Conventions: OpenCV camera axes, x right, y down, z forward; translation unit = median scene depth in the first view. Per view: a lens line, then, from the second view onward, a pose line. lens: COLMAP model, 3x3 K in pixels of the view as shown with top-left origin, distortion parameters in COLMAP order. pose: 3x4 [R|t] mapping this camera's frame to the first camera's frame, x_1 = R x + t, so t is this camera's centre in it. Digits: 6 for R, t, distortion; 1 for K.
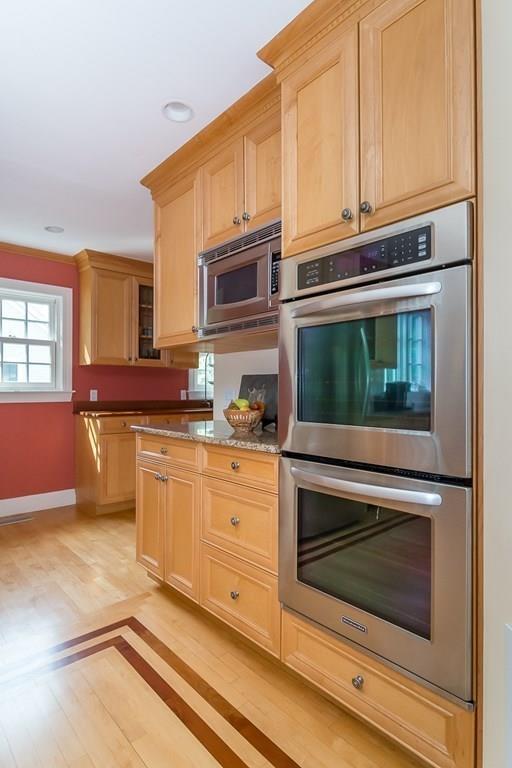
lens RADIAL K [[416.4, 0, 256.0], [0, 416.4, 384.0], [0, 0, 1]] dist [-0.000788, 0.000080]
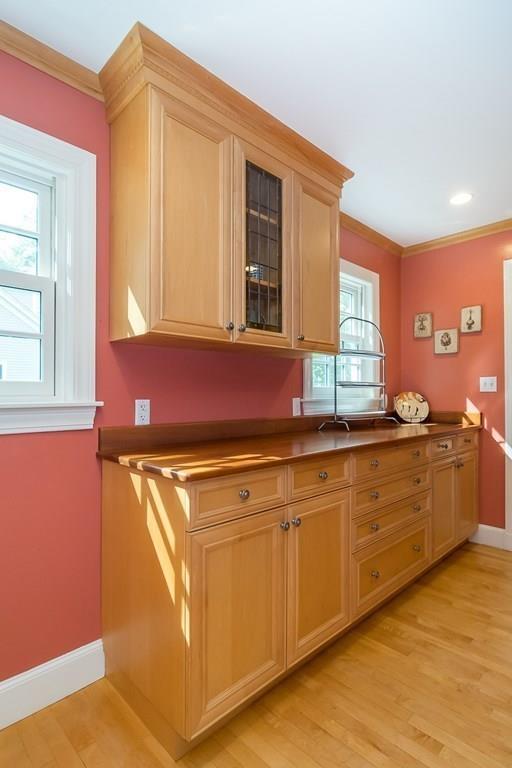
lens RADIAL K [[400.9, 0, 256.0], [0, 400.9, 384.0], [0, 0, 1]] dist [0.001389, 0.000023]
pose [[0.999170, 0.000758, 0.040734, -0.298935], [-0.000415, 0.999964, -0.008421, 0.001711], [-0.040739, 0.008398, 0.999135, 0.597633]]
